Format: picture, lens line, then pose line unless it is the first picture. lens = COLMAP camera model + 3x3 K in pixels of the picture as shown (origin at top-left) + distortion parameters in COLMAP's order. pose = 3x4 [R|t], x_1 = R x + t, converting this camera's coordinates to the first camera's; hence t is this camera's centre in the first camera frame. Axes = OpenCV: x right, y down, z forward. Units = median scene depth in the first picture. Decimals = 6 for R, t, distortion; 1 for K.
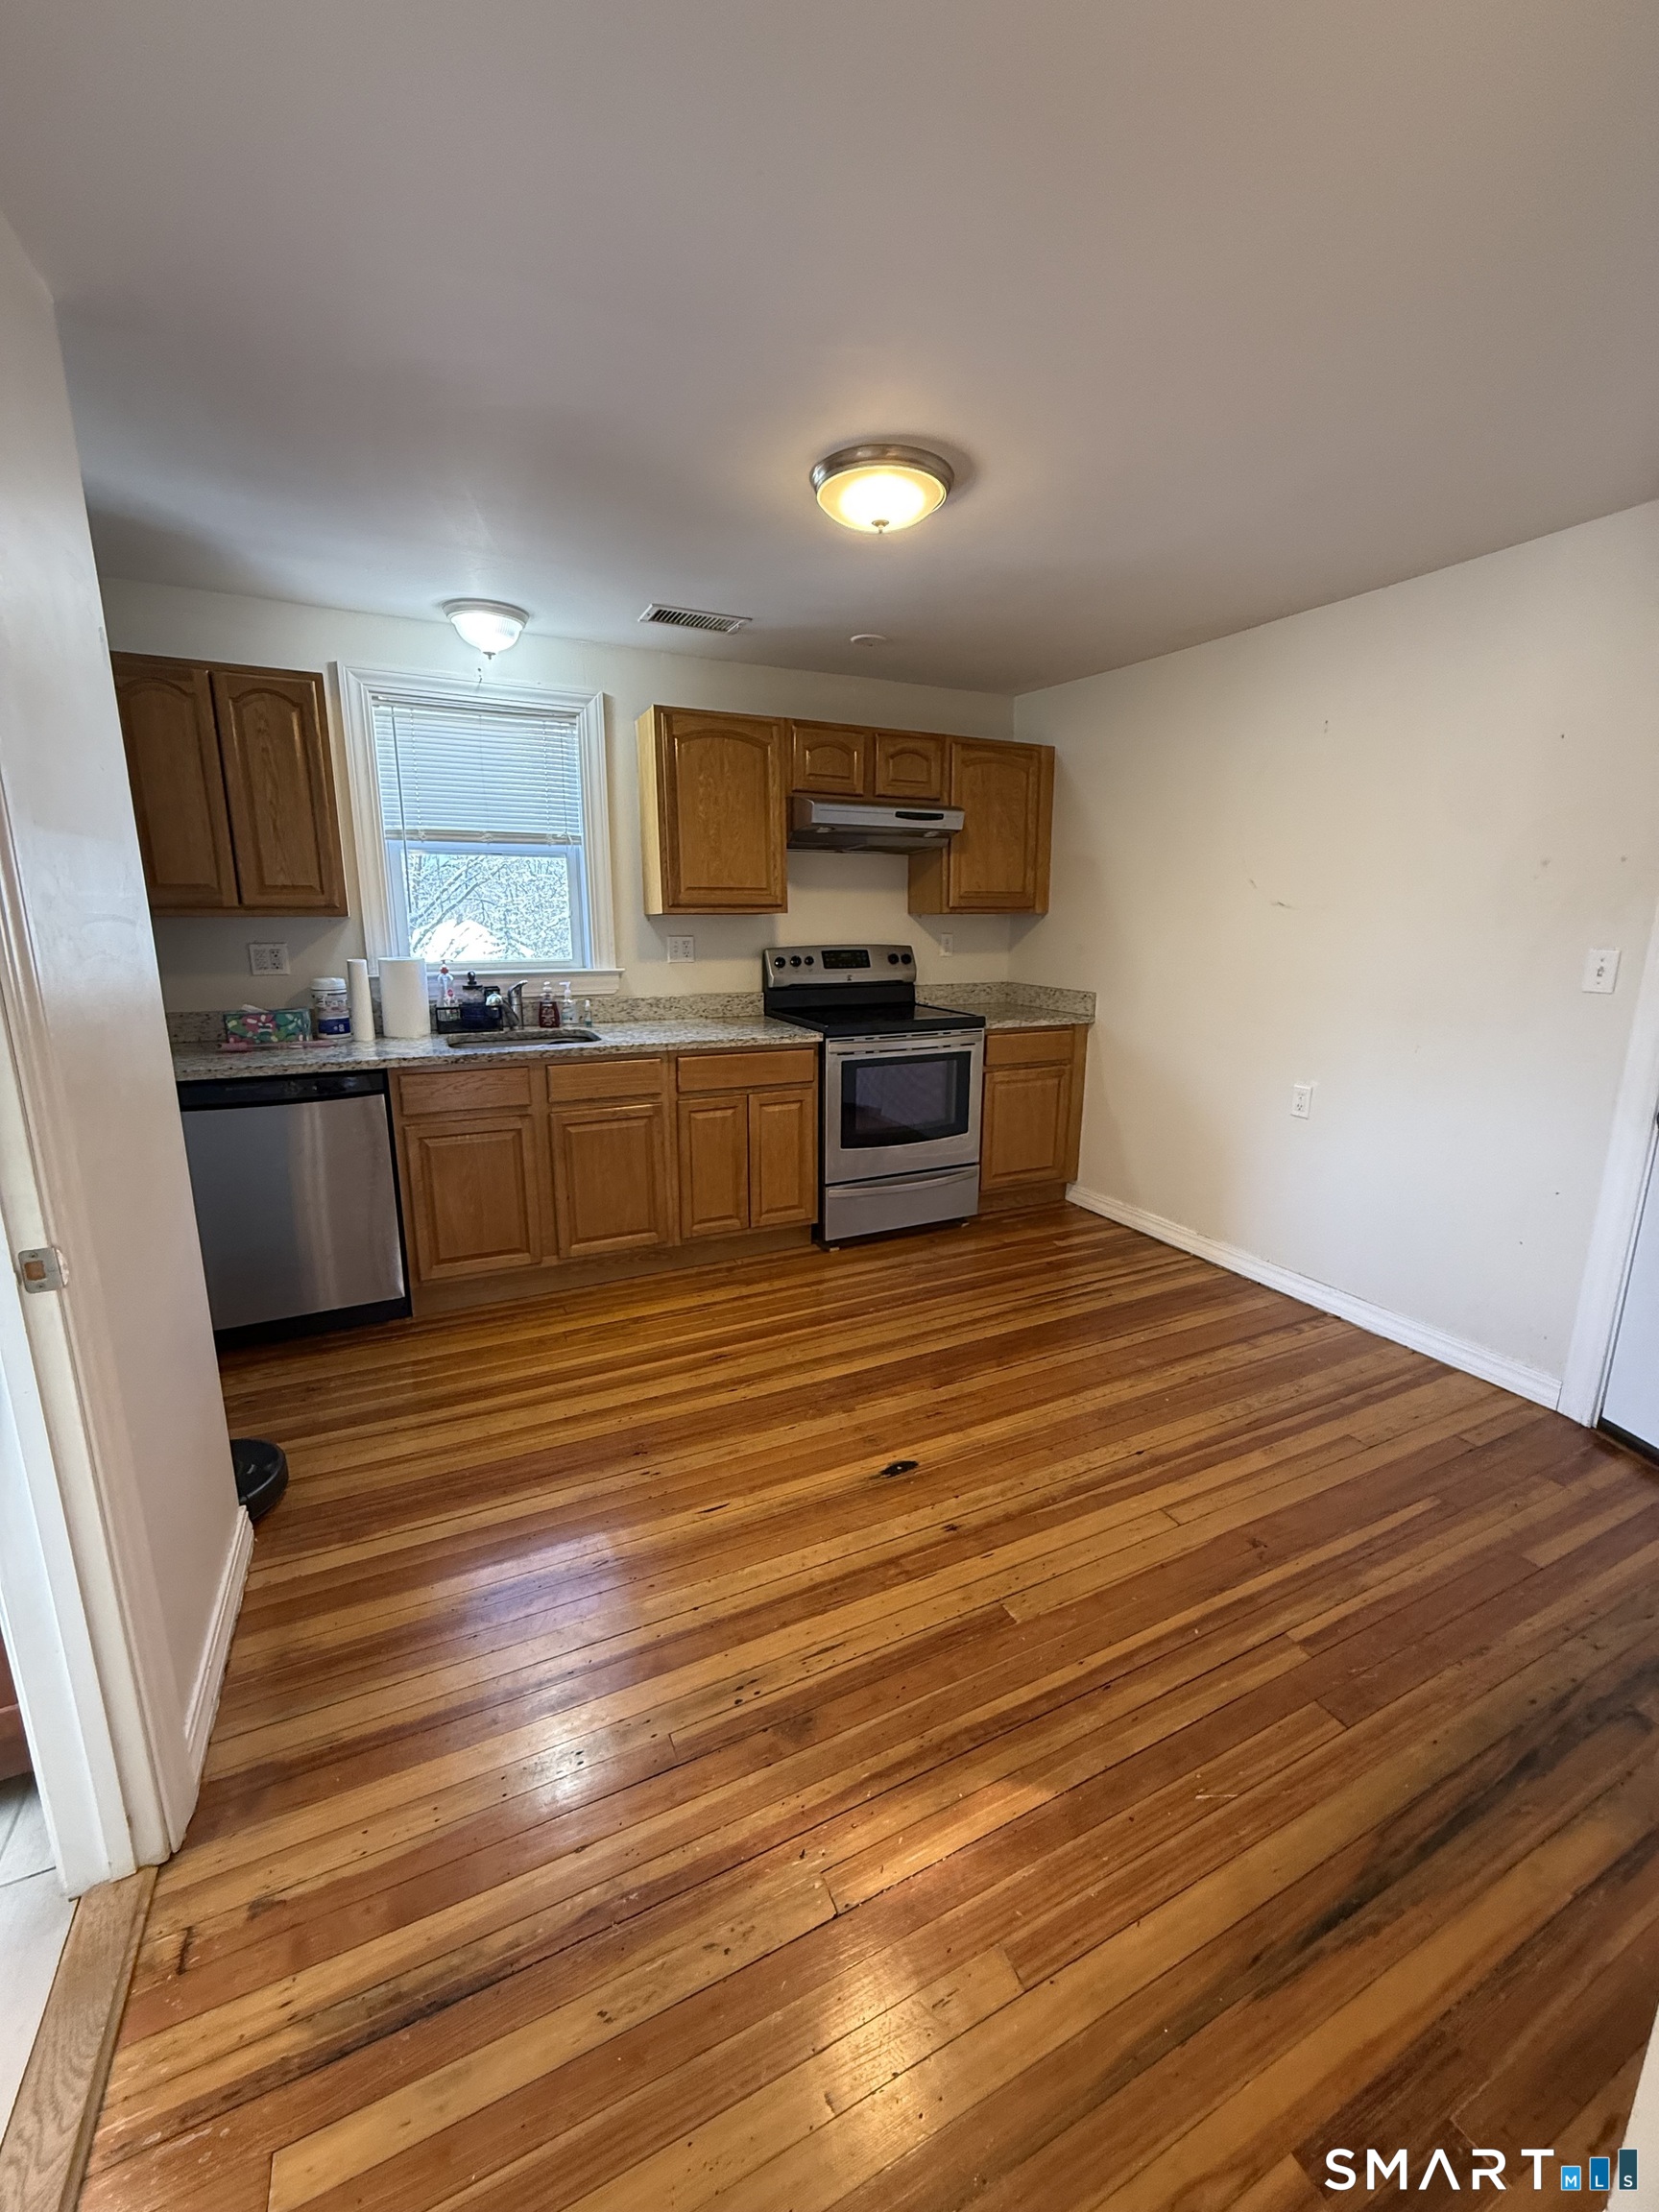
lens RADIAL K [[878.5, 0, 829.9], [0, 878.5, 1098.5], [0, 0, 1]] dist [-0.001186, 0.000488]
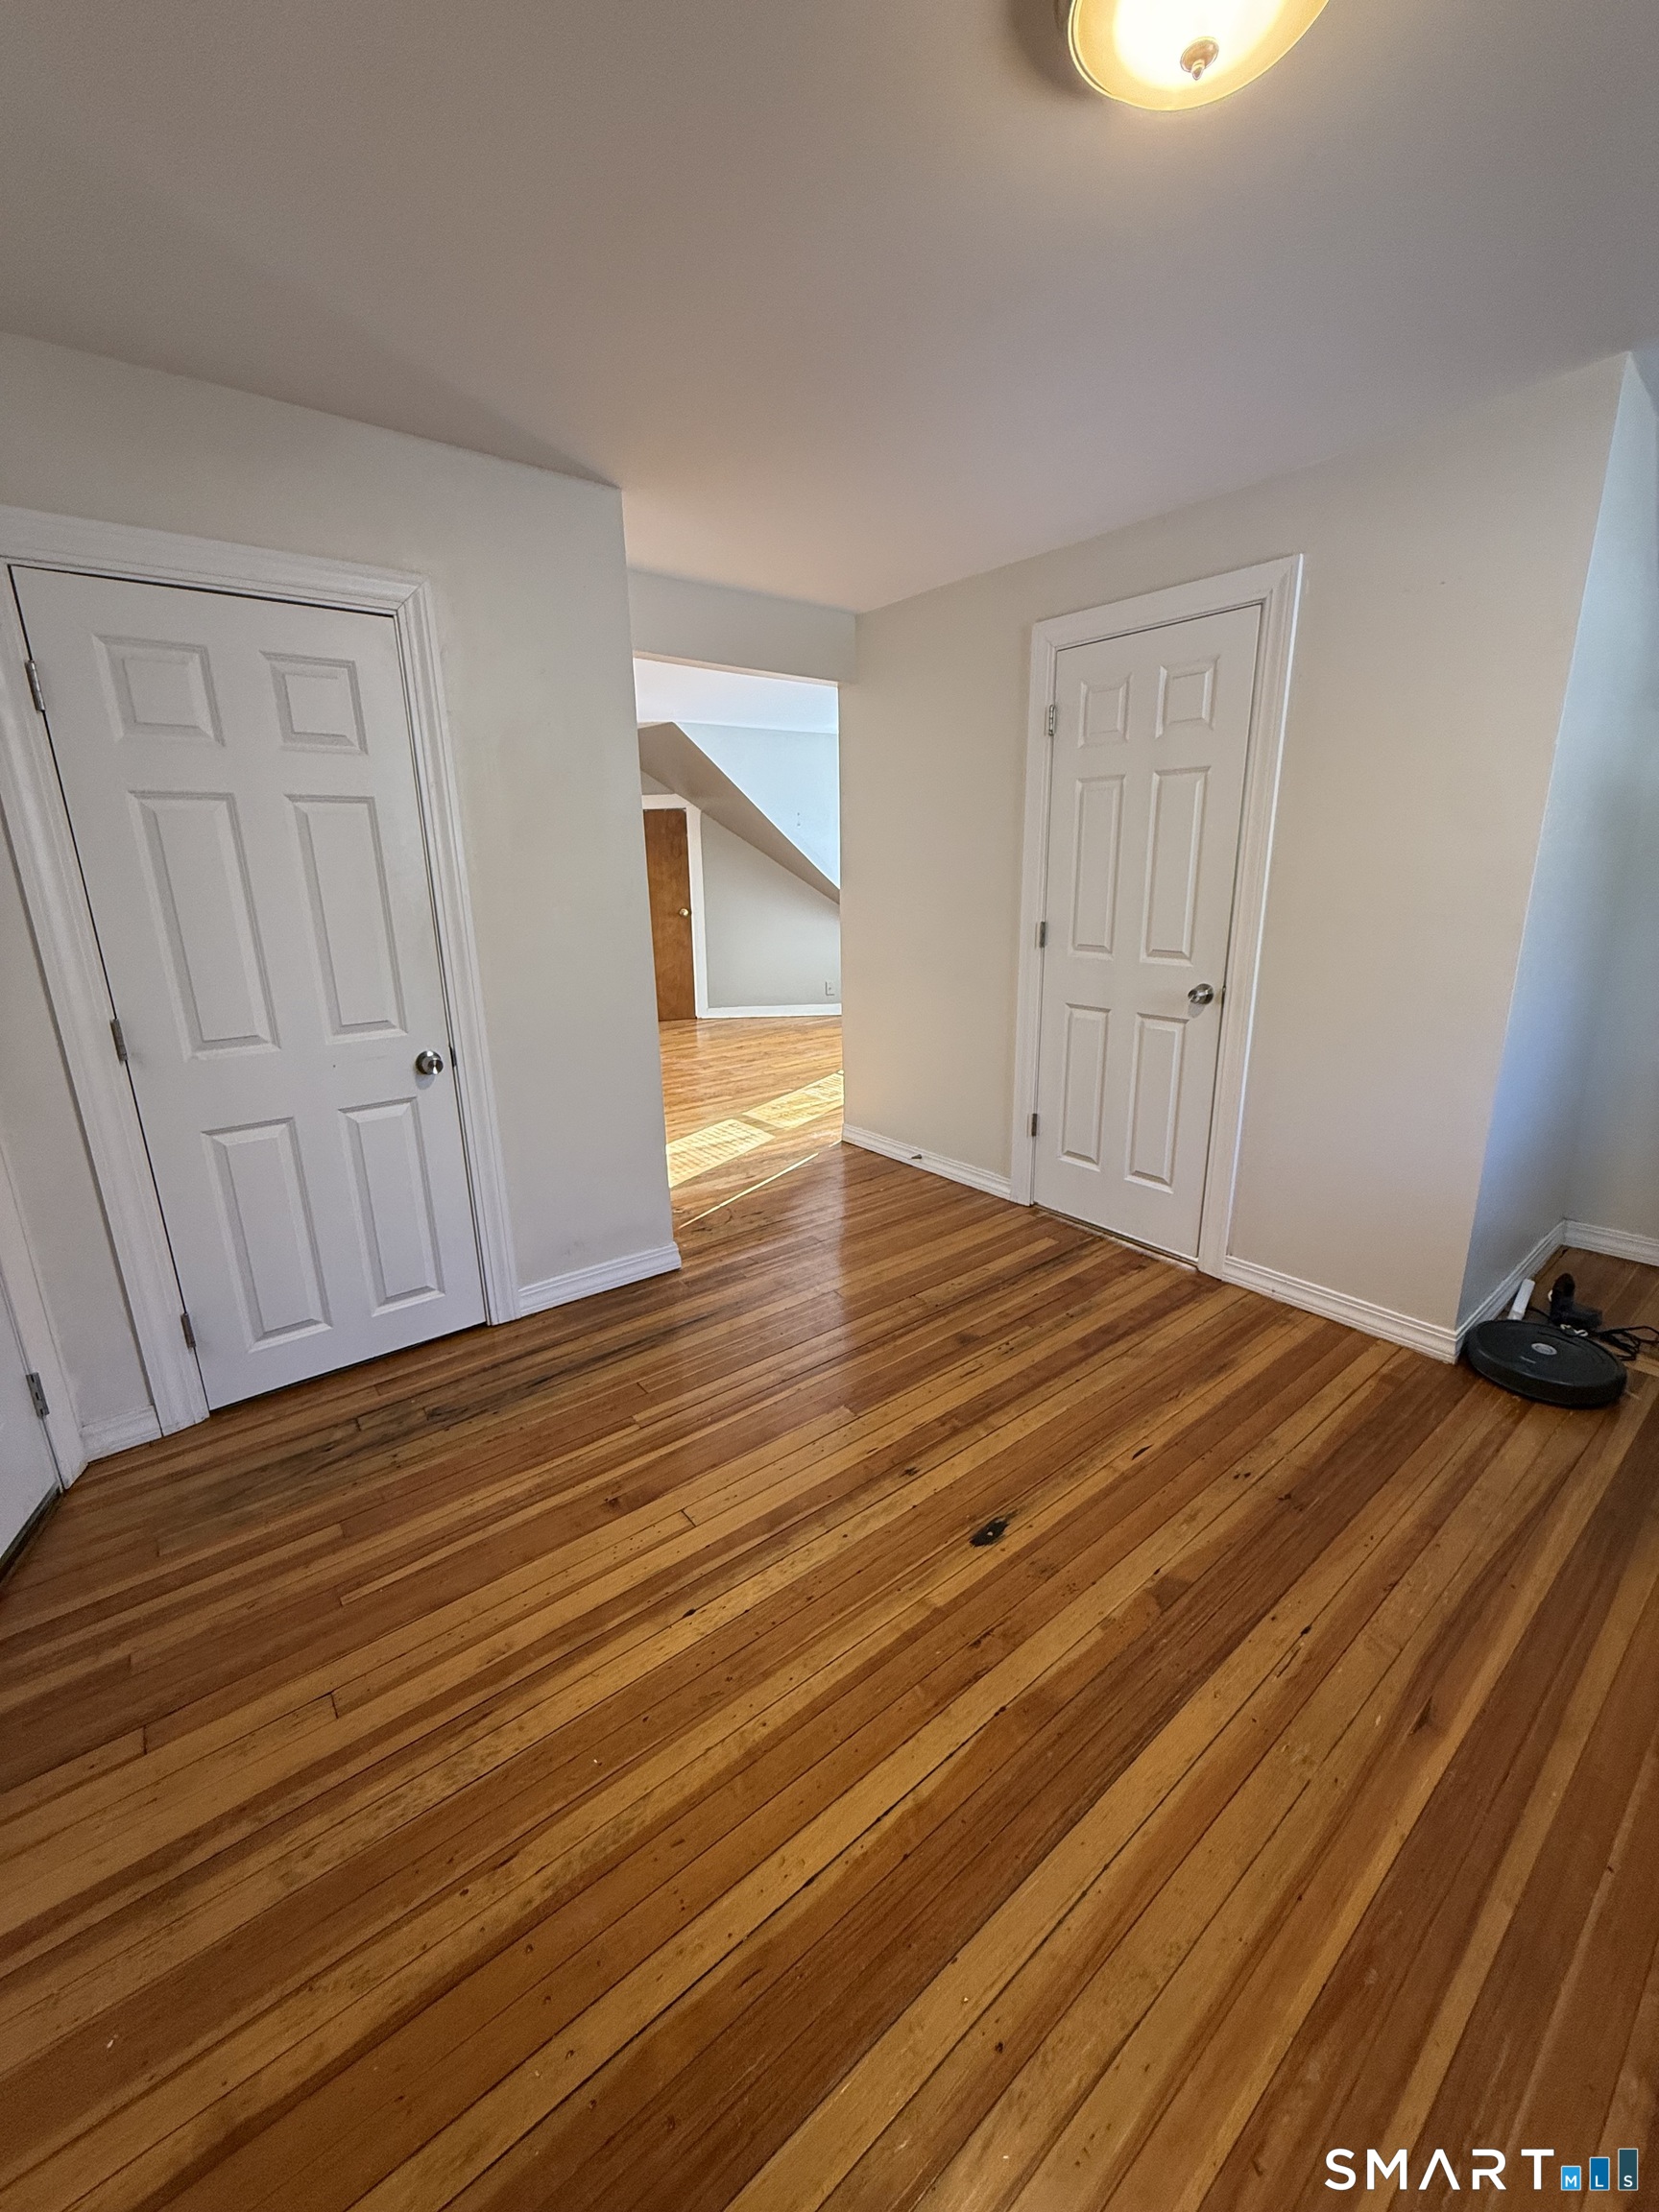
lens RADIAL K [[878.5, 0, 829.9], [0, 878.5, 1098.5], [0, 0, 1]] dist [-0.001186, 0.000488]
pose [[-0.974878, 0.072368, -0.210658, 0.288177], [-0.032193, 0.890043, 0.454738, -0.246397], [0.220403, 0.450095, -0.865353, 1.164582]]
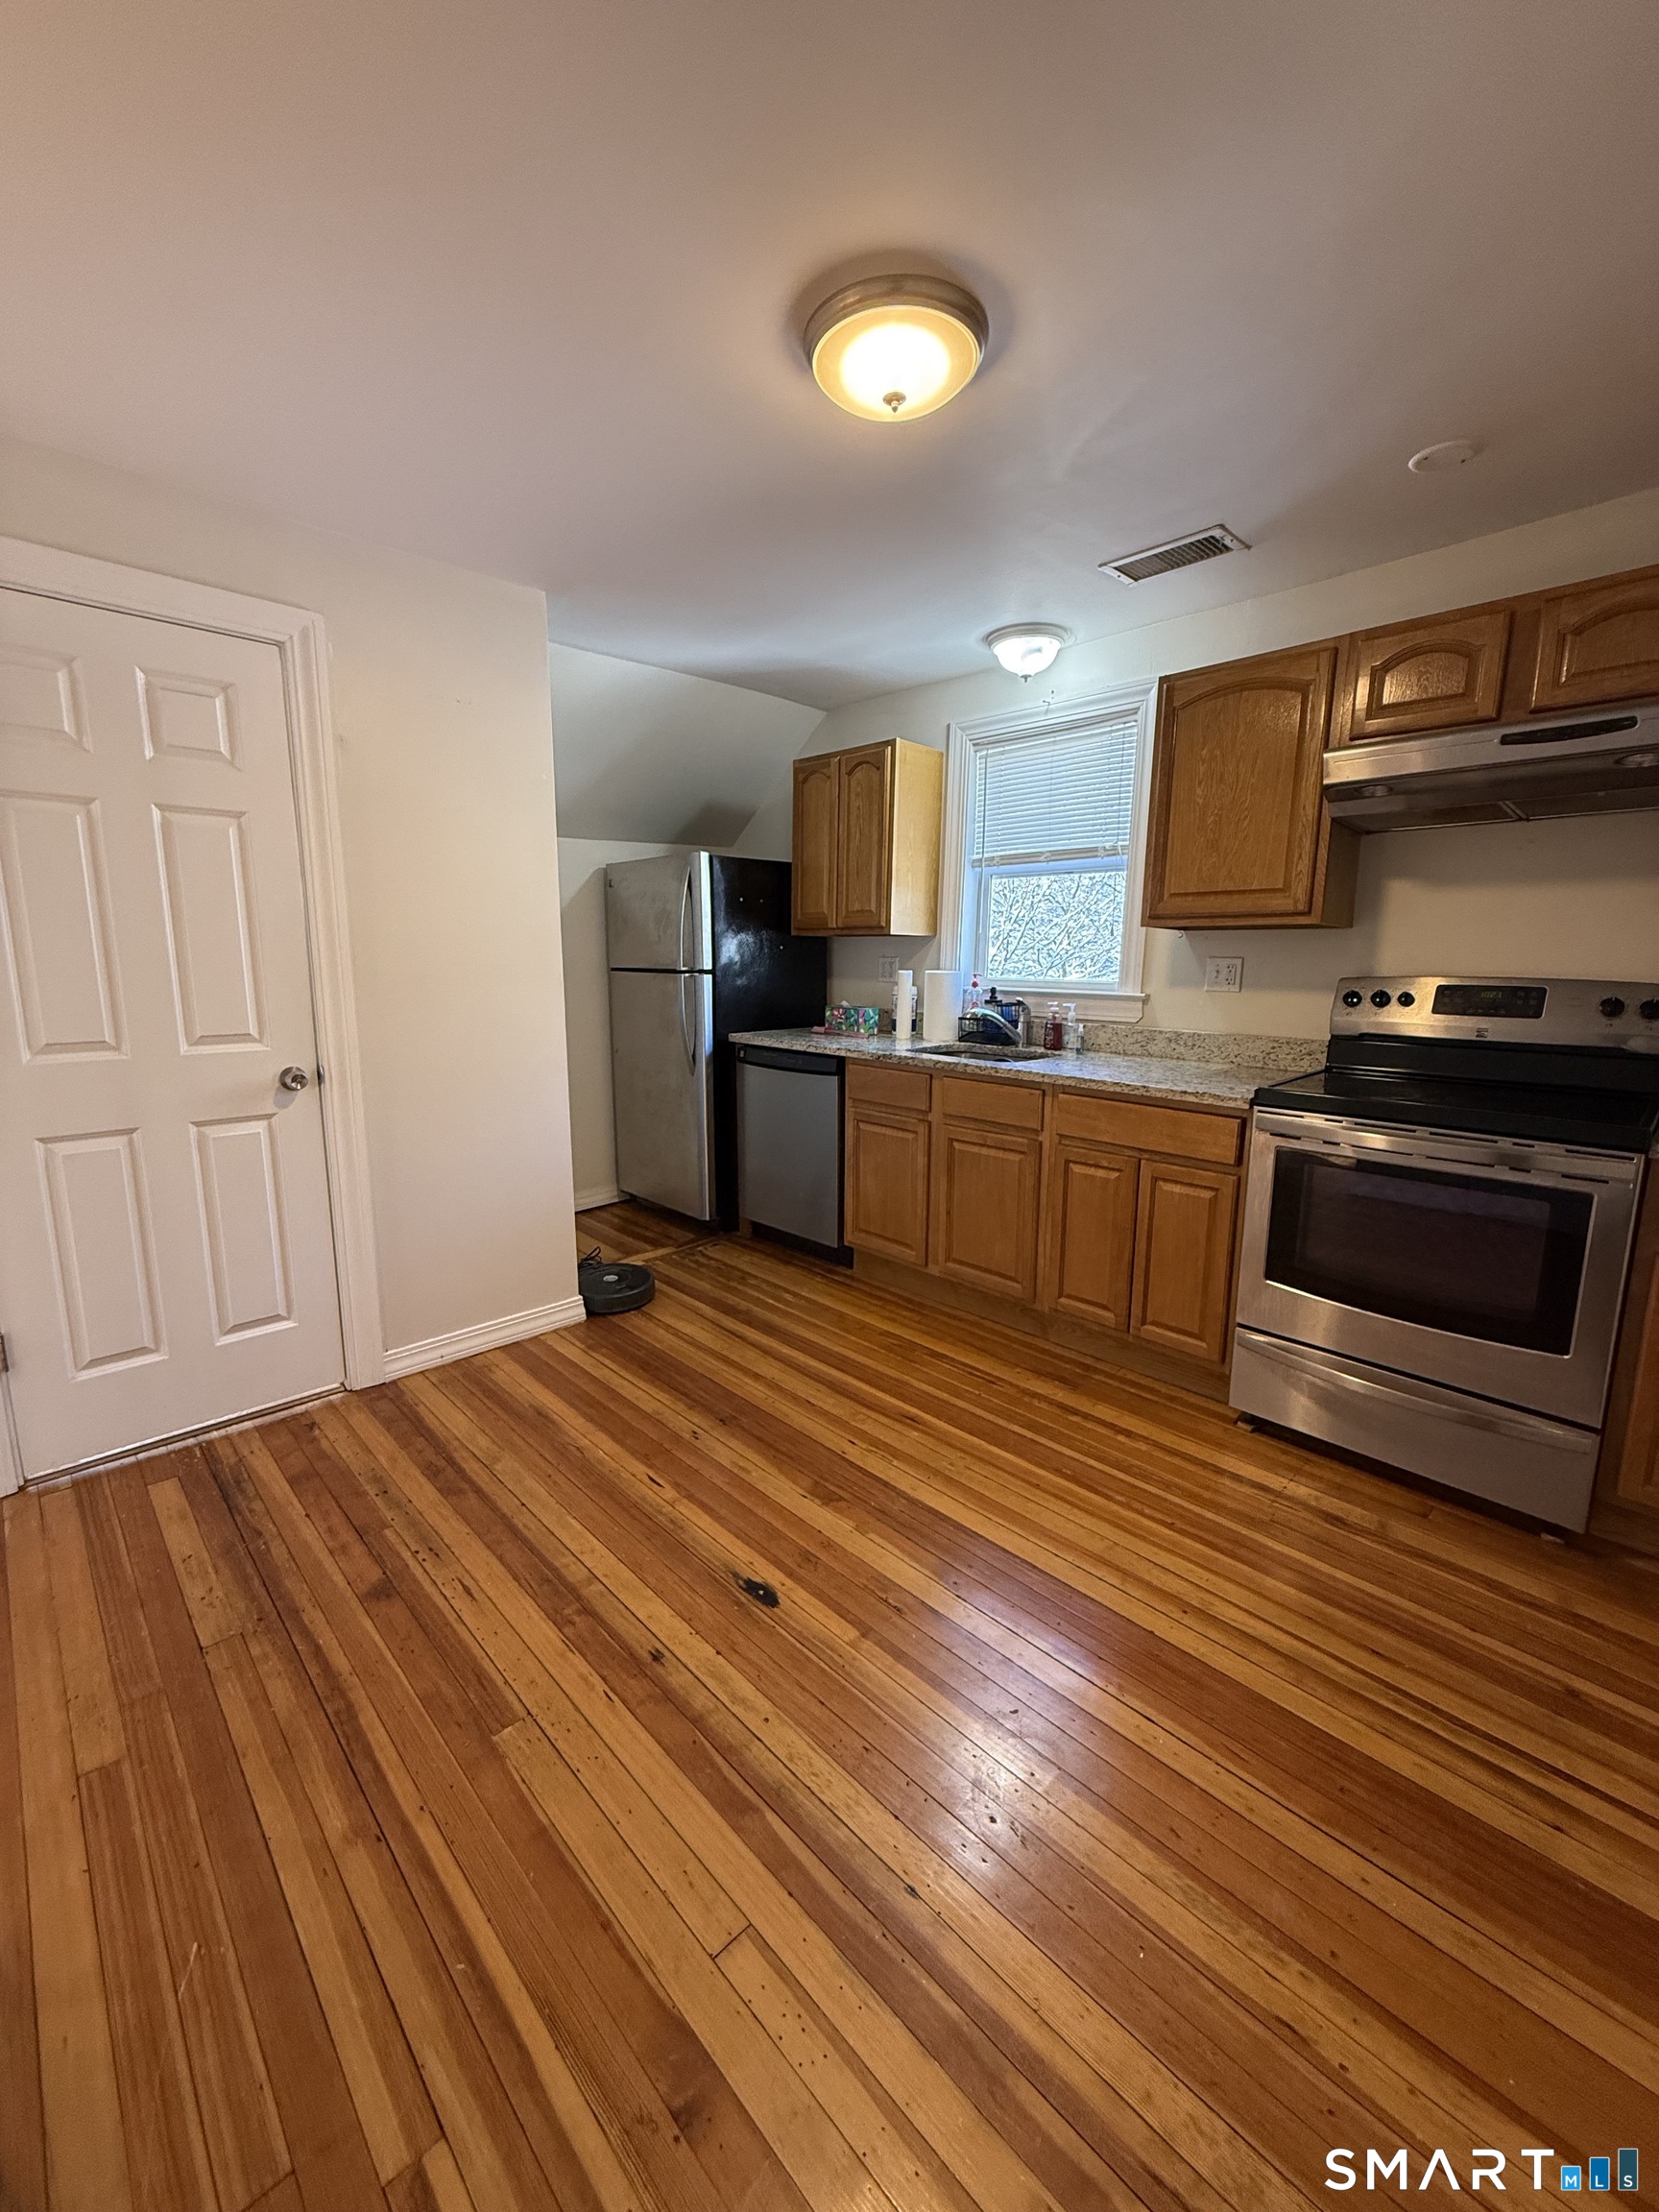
lens RADIAL K [[878.5, 0, 829.9], [0, 878.5, 1098.5], [0, 0, 1]] dist [-0.001186, 0.000488]
pose [[0.314011, 0.155404, -0.936614, 0.605026], [-0.204480, 0.974431, 0.093125, -0.082325], [0.927138, 0.162276, 0.337760, 0.555001]]
